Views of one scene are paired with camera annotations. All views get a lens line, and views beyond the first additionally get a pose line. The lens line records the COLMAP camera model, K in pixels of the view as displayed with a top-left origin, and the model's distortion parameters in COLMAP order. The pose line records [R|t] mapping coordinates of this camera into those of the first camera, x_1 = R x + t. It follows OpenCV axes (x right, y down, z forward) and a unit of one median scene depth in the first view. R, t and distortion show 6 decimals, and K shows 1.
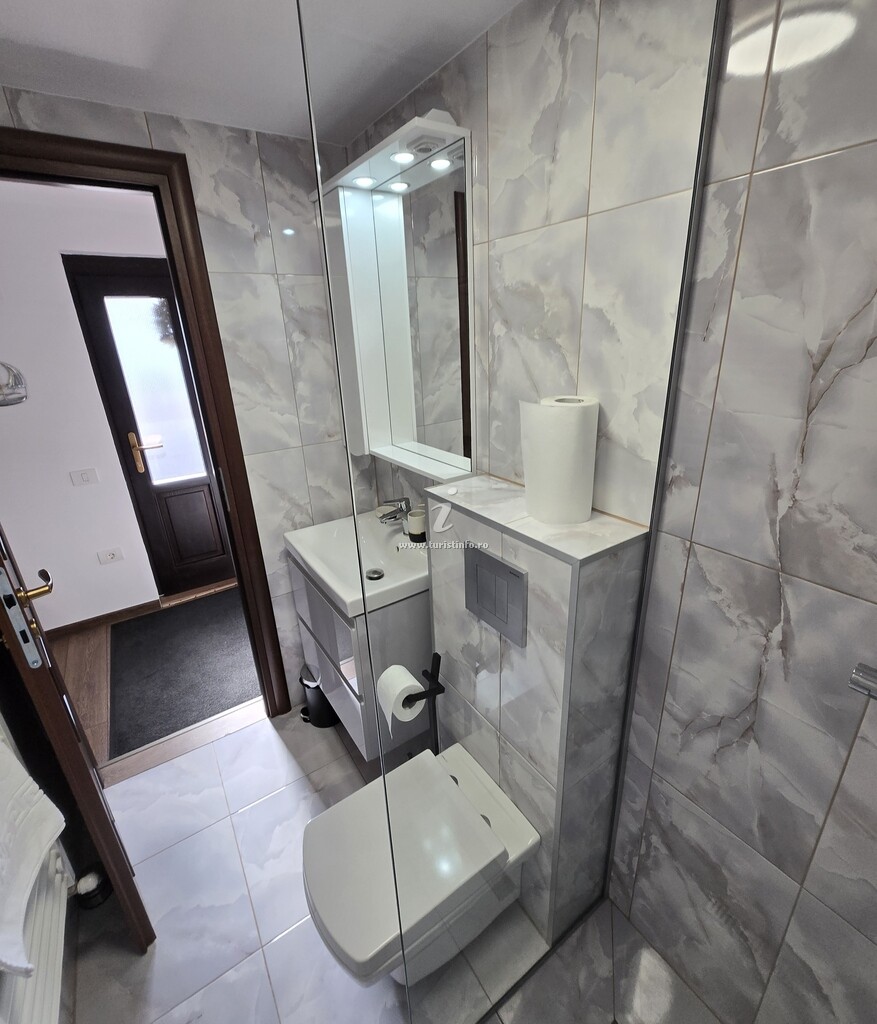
lens RADIAL K [[457.4, 0, 439.9], [0, 457.4, 506.7], [0, 0, 1]] dist [-0.008999, -0.000203]
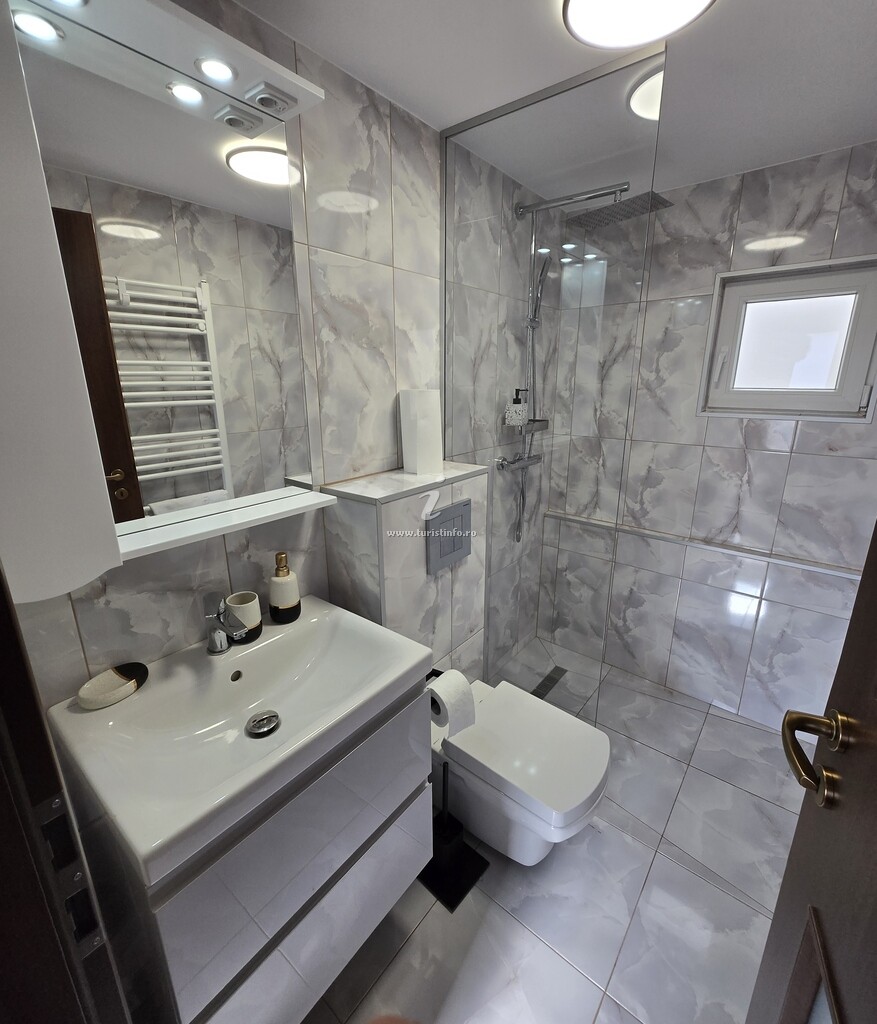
lens RADIAL K [[457.4, 0, 437.4], [0, 457.4, 506.3], [0, 0, 1]] dist [-0.008999, -0.000203]
pose [[-0.290245, -0.226848, 0.929676, -1.041157], [0.355505, 0.876411, 0.324839, -0.315462], [-0.888468, 0.424787, -0.173728, 1.190358]]
